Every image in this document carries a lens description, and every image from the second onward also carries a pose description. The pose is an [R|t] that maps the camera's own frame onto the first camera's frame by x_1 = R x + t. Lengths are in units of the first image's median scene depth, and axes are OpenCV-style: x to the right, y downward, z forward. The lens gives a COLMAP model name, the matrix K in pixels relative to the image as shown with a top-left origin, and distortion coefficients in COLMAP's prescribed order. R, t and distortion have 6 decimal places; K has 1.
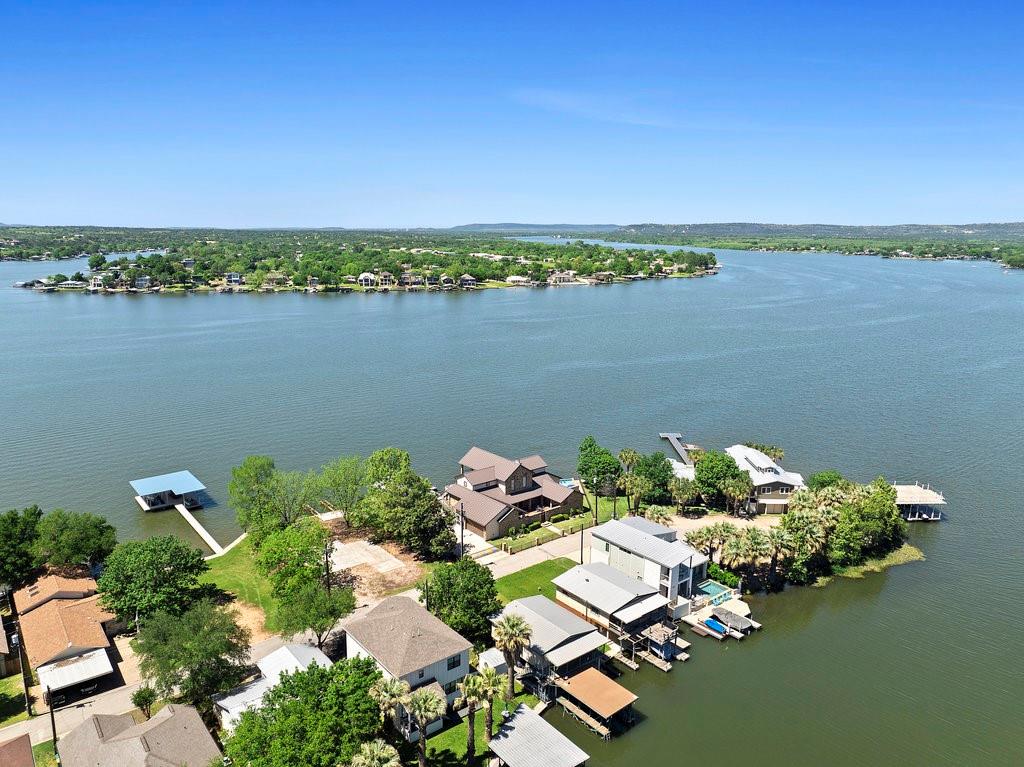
lens RADIAL K [[730.2, 0, 509.3], [0, 730.2, 383.3], [0, 0, 1]] dist [-0.033076, -0.003793]
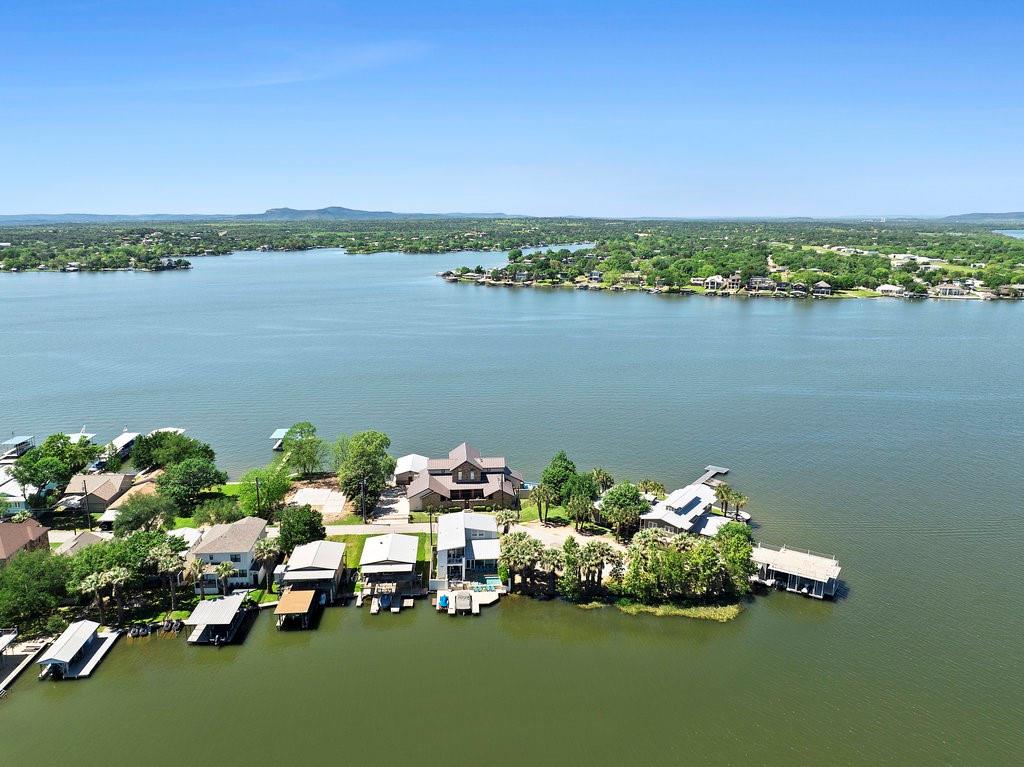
lens RADIAL K [[726.5, 0, 508.6], [0, 726.5, 366.5], [0, 0, 1]] dist [0.002369, -0.089712]
pose [[0.829112, 0.105576, -0.549023, 0.145661], [-0.111329, 0.993519, 0.022926, -0.017403], [0.547886, 0.042114, 0.835493, -0.005649]]
